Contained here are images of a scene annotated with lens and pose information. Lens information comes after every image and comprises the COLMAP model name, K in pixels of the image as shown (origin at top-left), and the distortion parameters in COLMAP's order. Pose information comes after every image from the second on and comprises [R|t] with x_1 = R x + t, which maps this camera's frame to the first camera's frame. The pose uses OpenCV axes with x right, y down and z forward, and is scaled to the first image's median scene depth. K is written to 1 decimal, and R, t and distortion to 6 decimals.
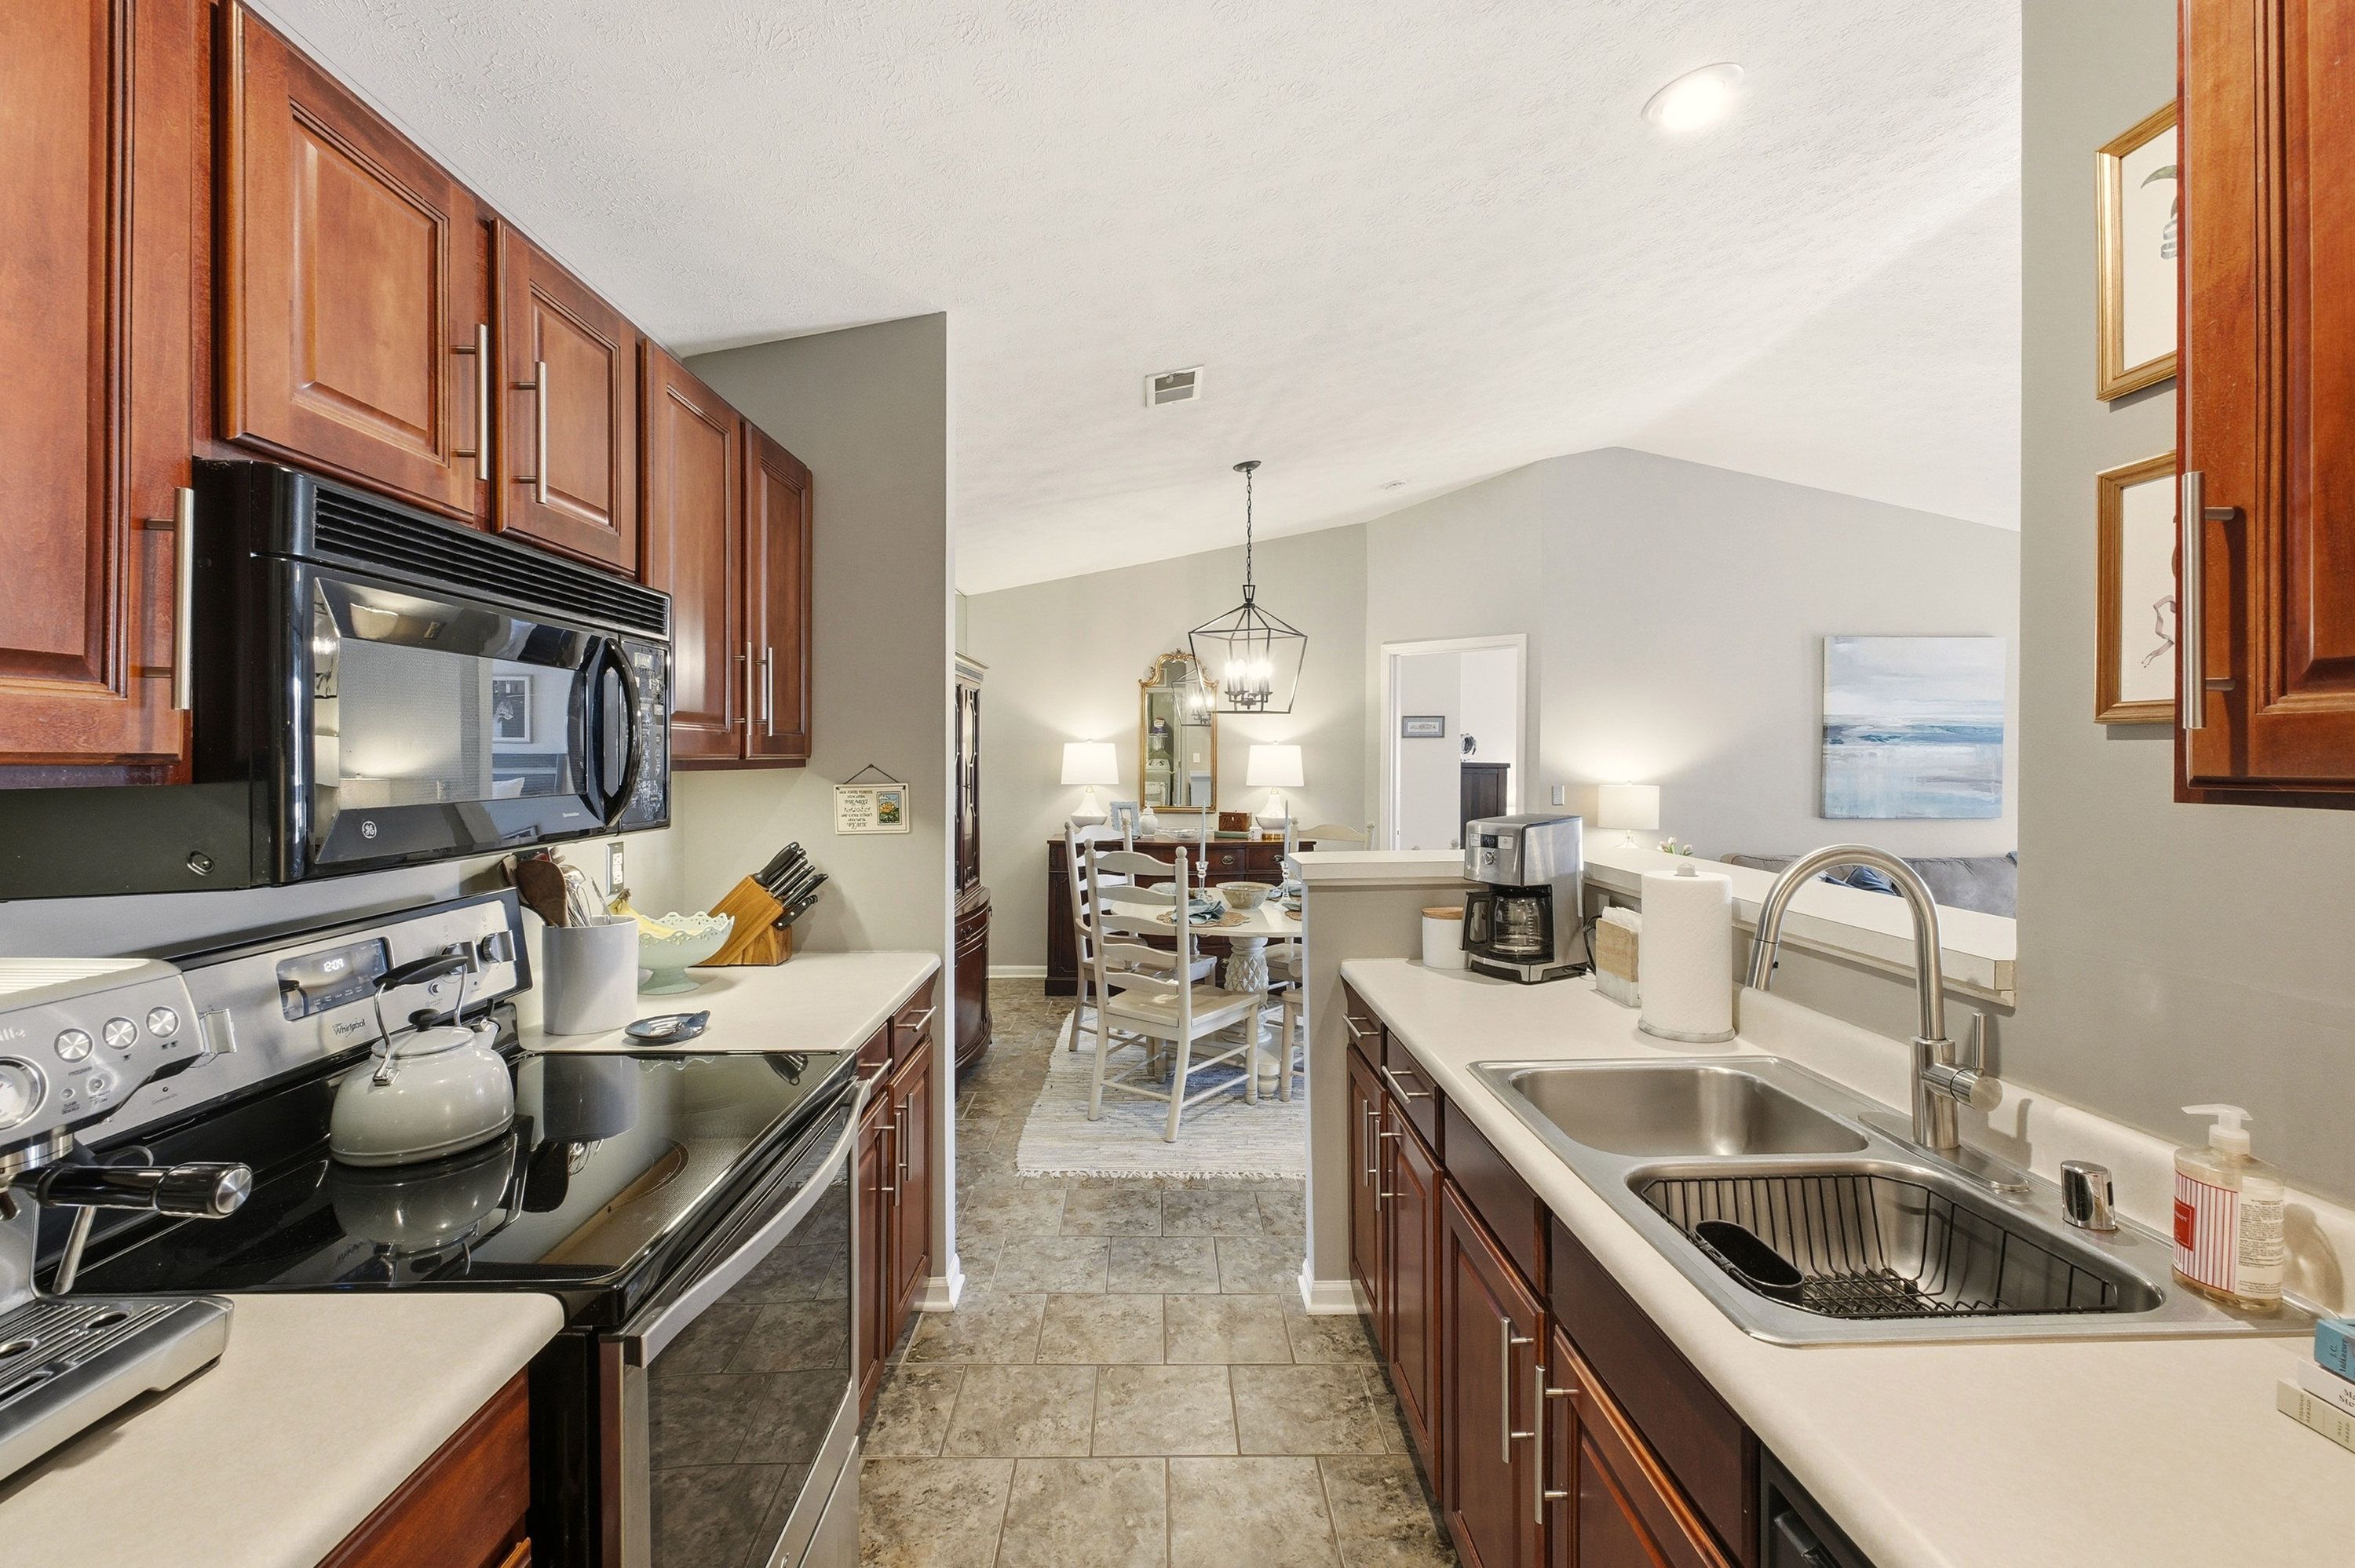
lens RADIAL K [[992.6, 0, 1184.4], [0, 992.6, 771.7], [0, 0, 1]] dist [-0.003056, -0.000372]
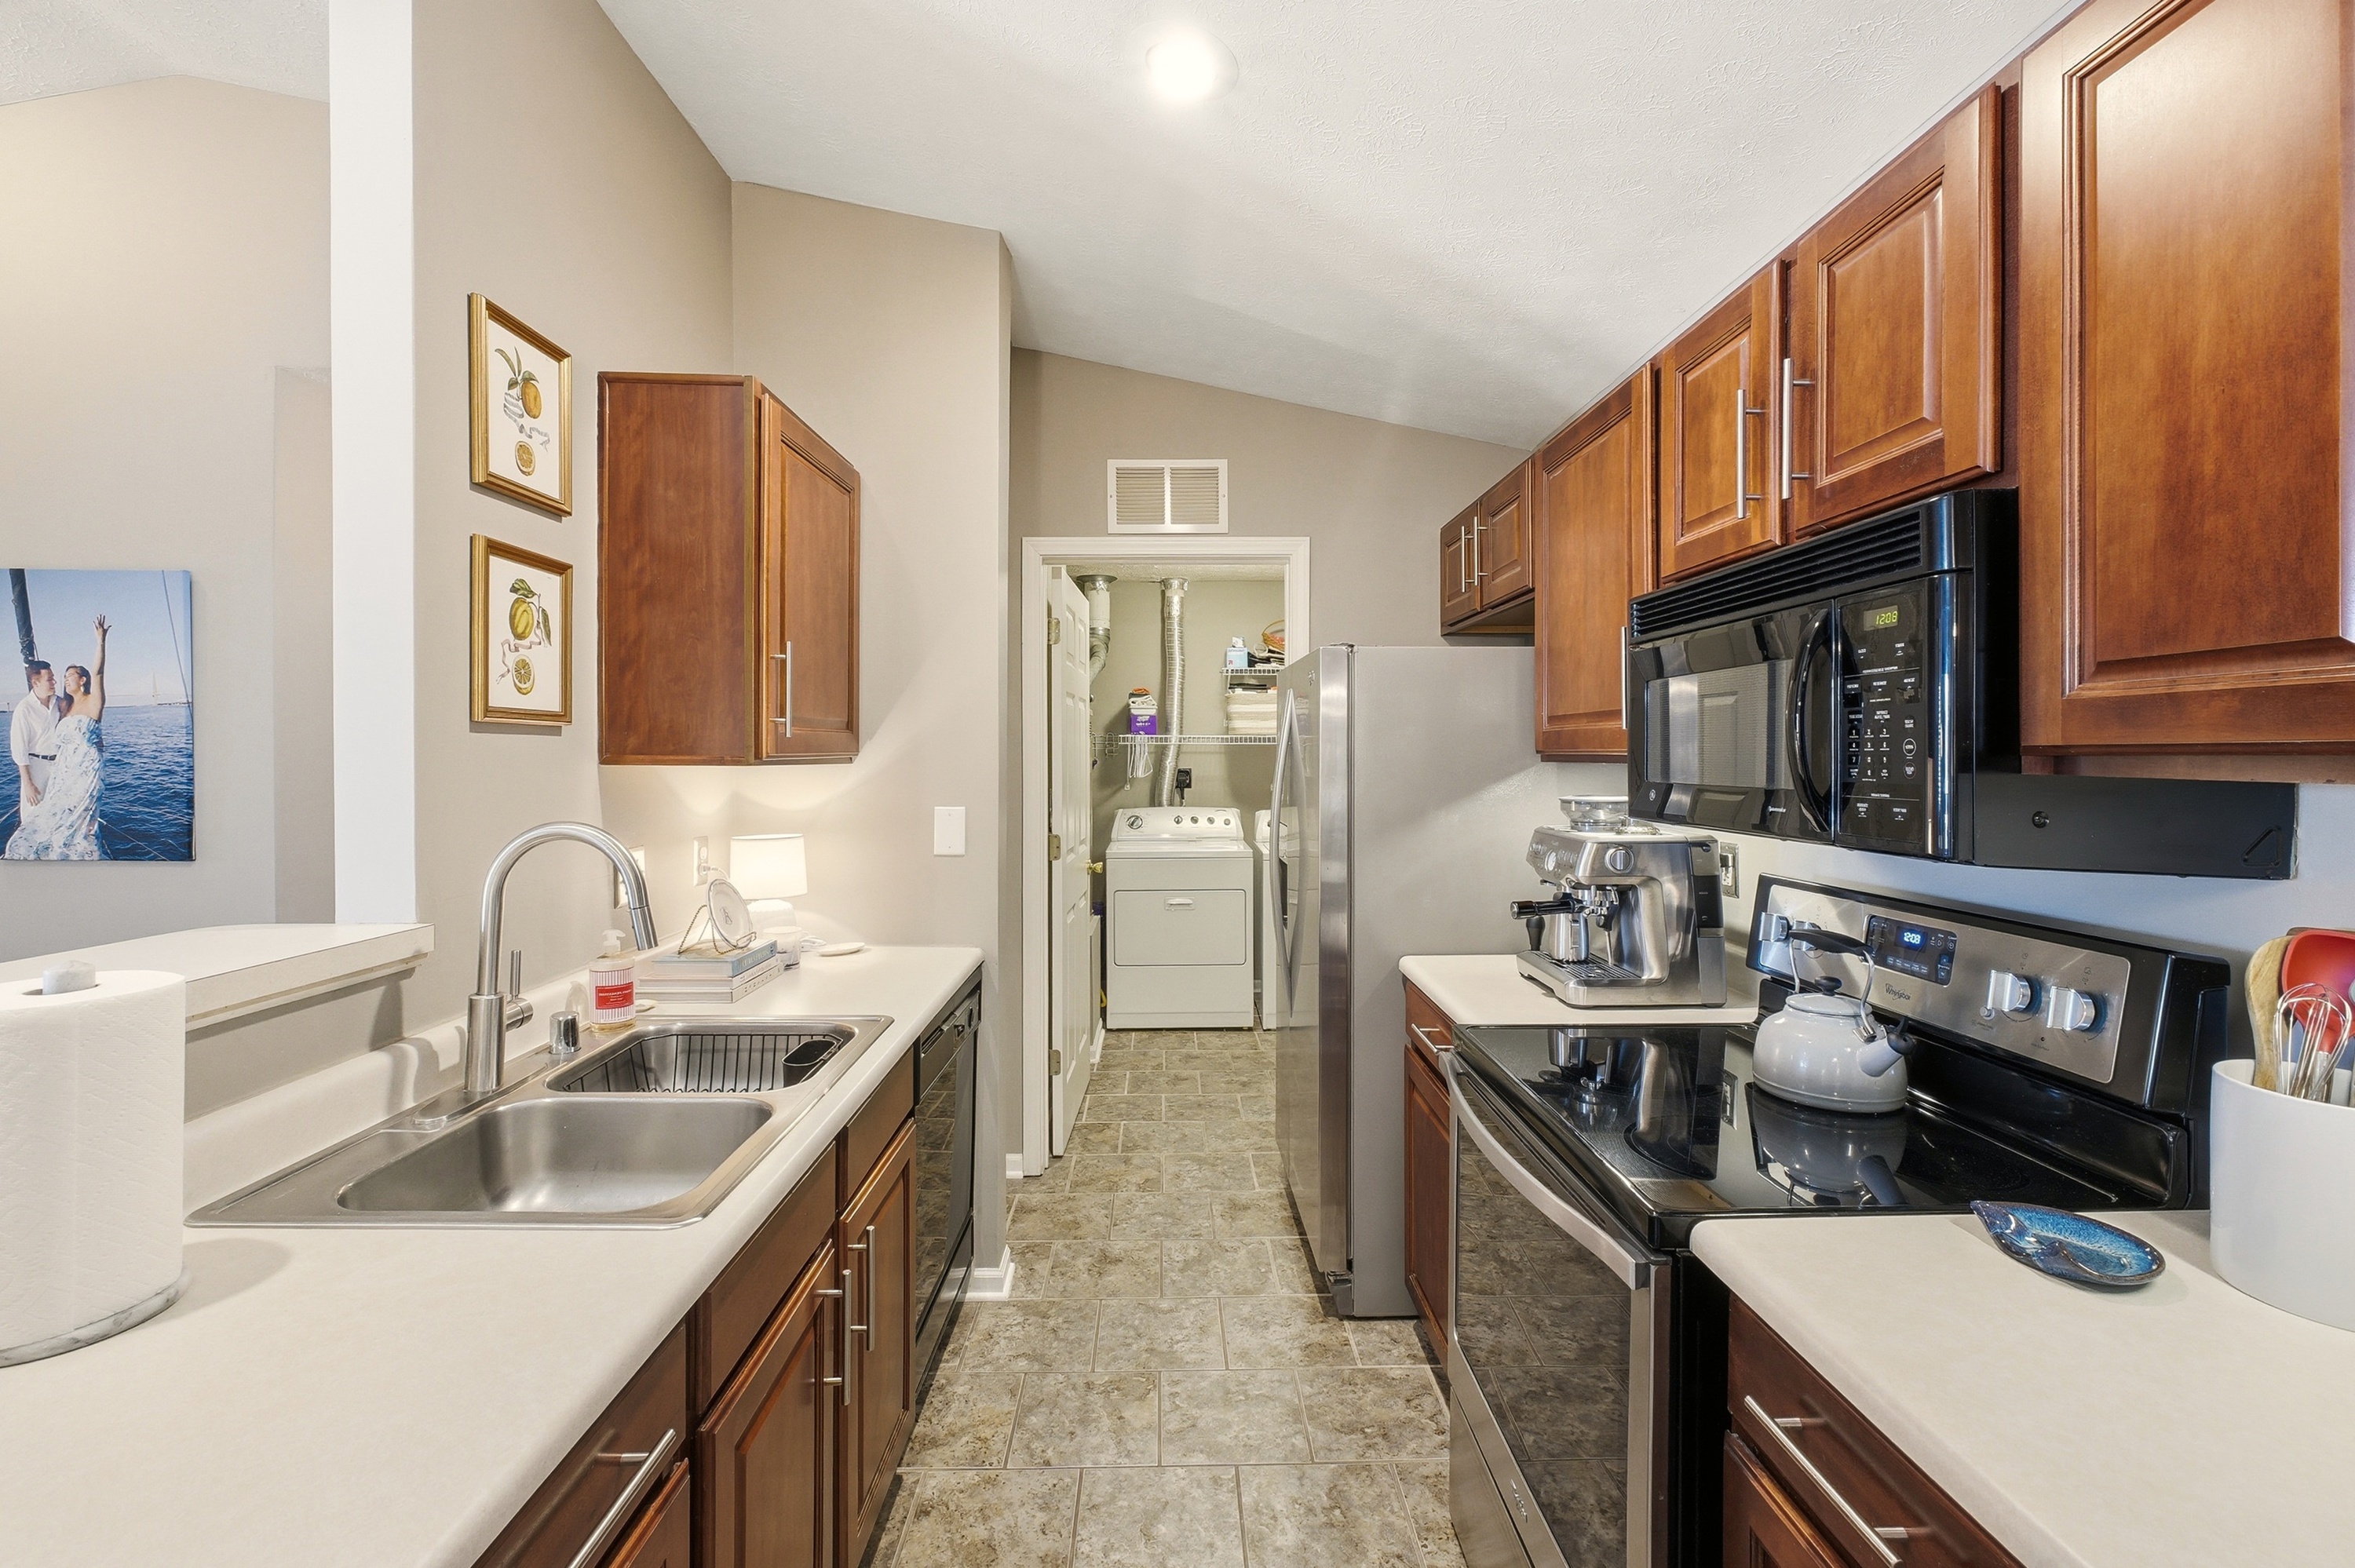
lens RADIAL K [[1010.7, 0, 1174.8], [0, 1010.7, 767.8], [0, 0, 1]] dist [0.006194, -0.000321]
pose [[-0.999973, -0.004857, 0.005430, -0.015767], [-0.004718, 0.999669, 0.025287, -0.010736], [-0.005551, 0.025261, -0.999665, 1.106691]]
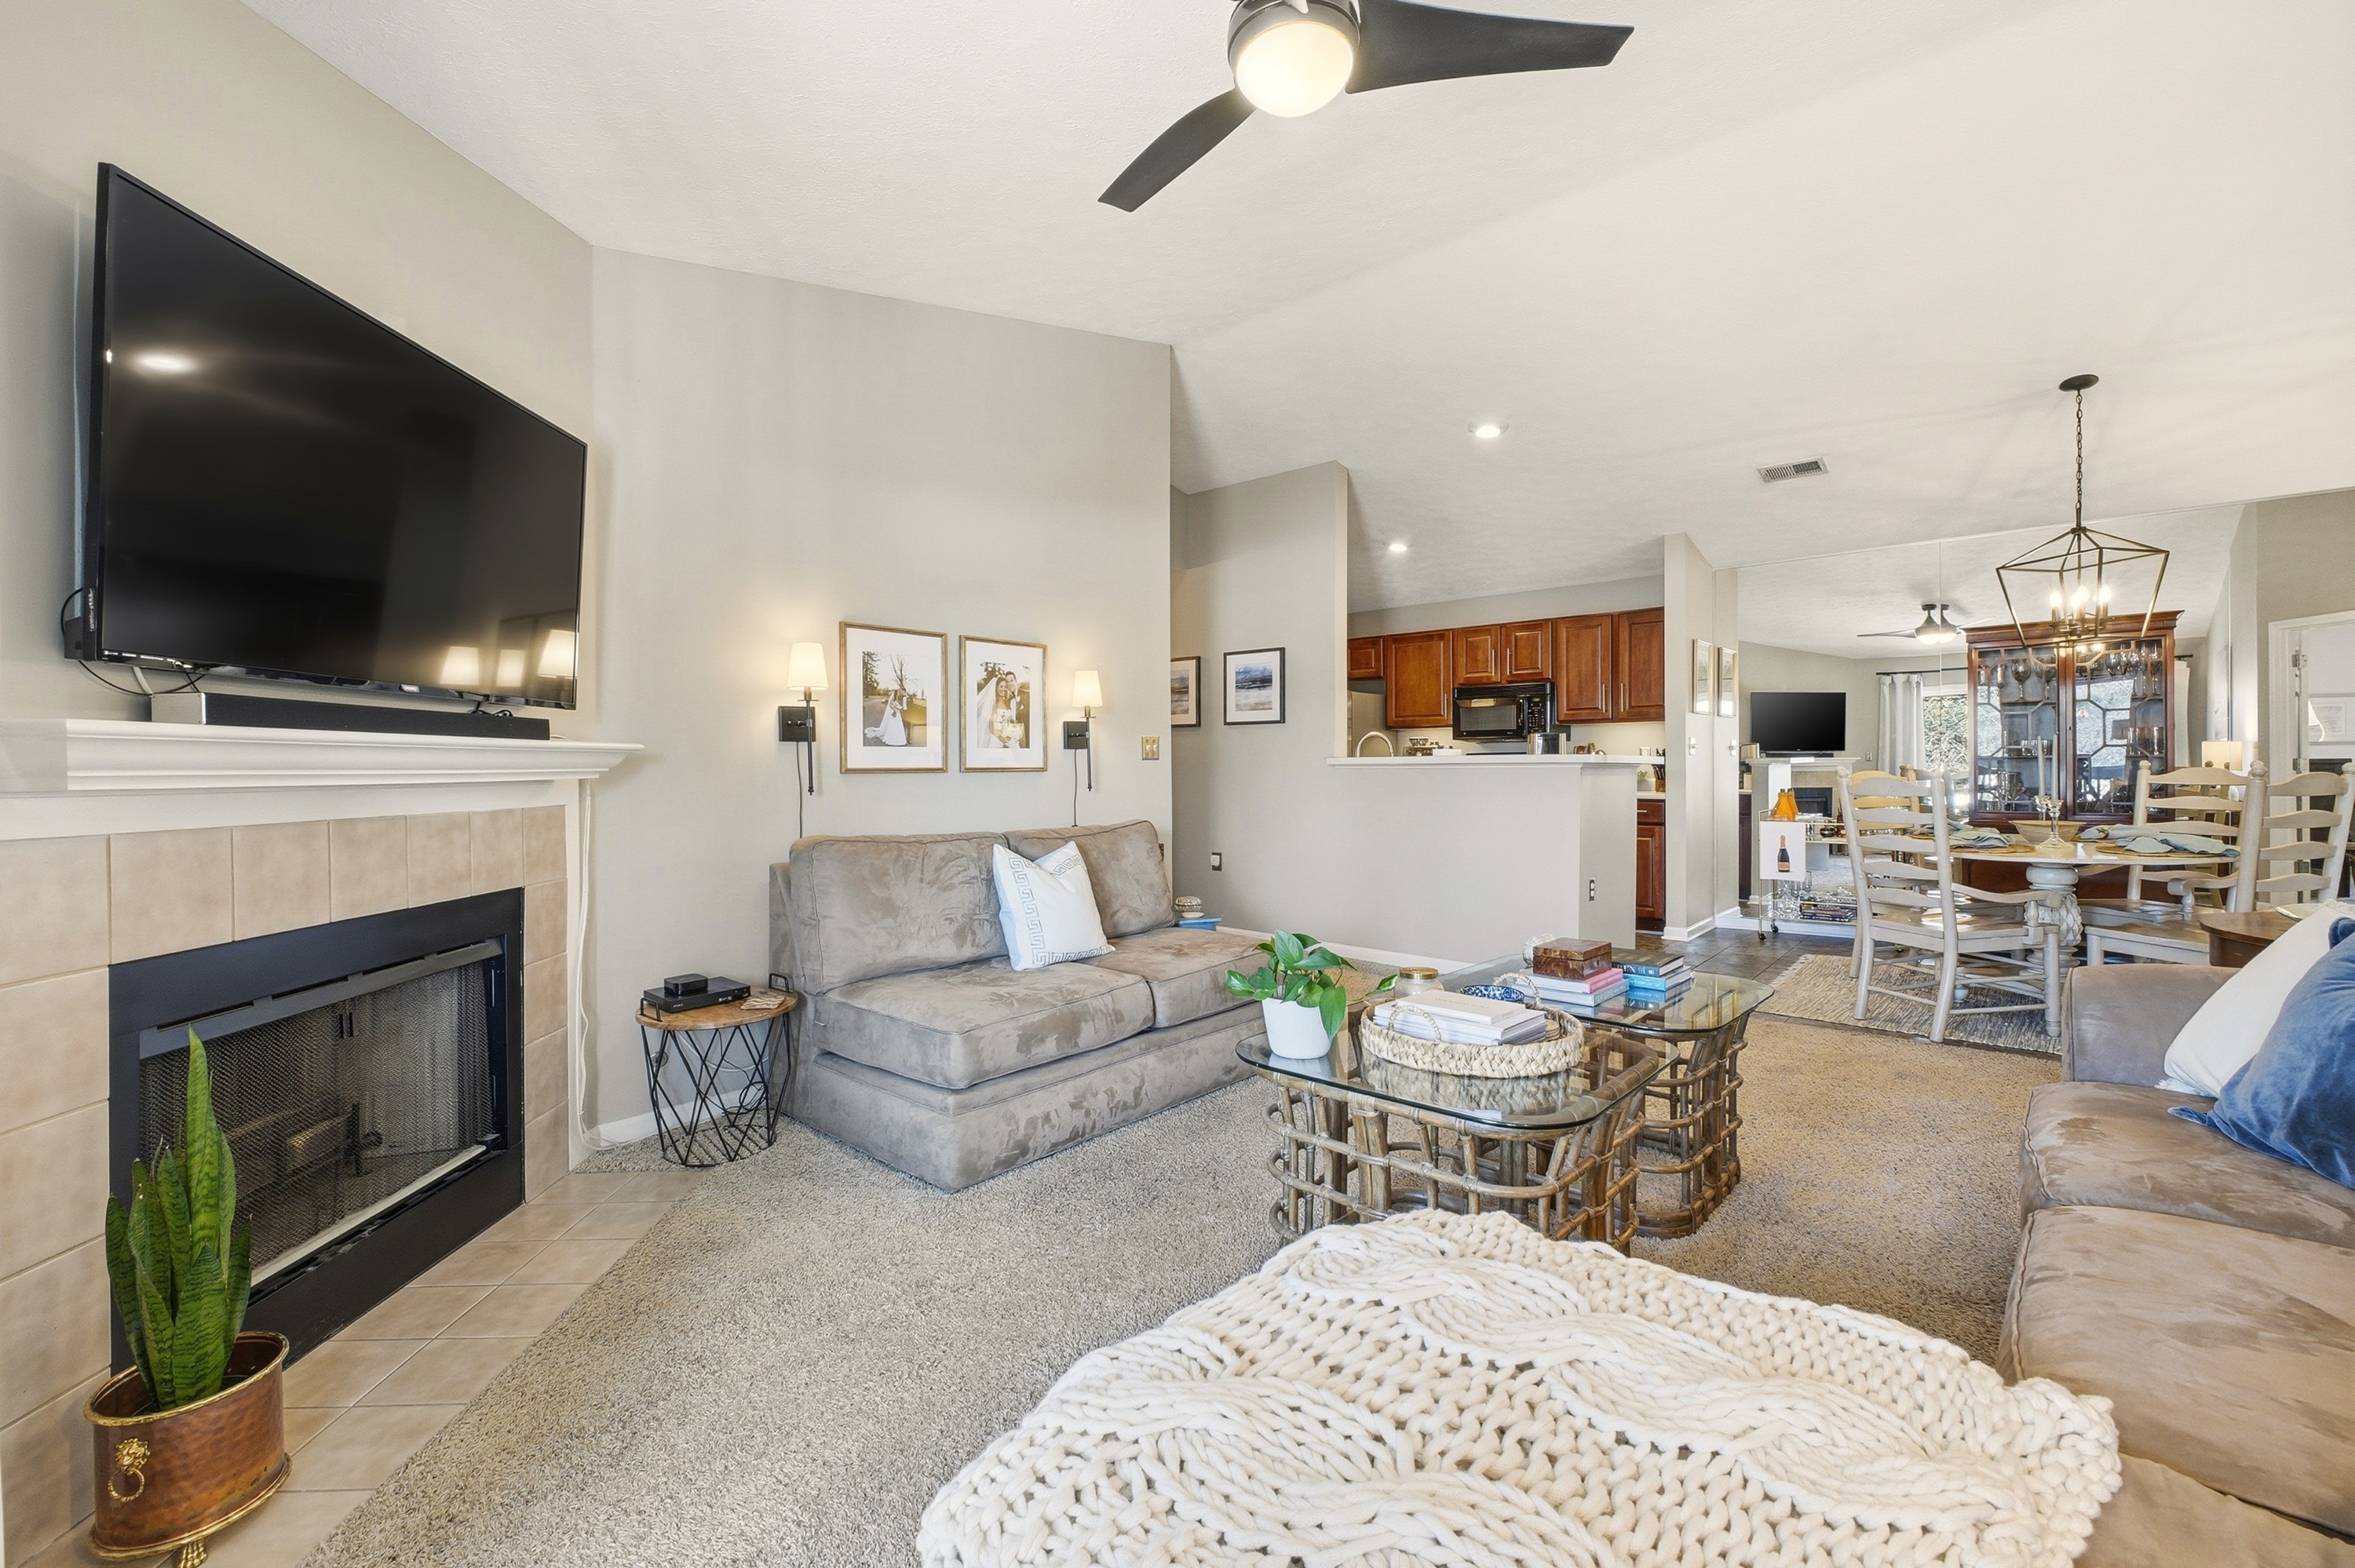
lens RADIAL K [[1027.0, 0, 1176.6], [0, 1027.0, 769.6], [0, 0, 1]] dist [0.014618, 0.000251]
pose [[-0.688243, 0.007045, -0.725446, 2.469230], [-0.005302, 0.999877, 0.014741, 0.091592], [0.725461, 0.013992, -0.688121, 1.901217]]
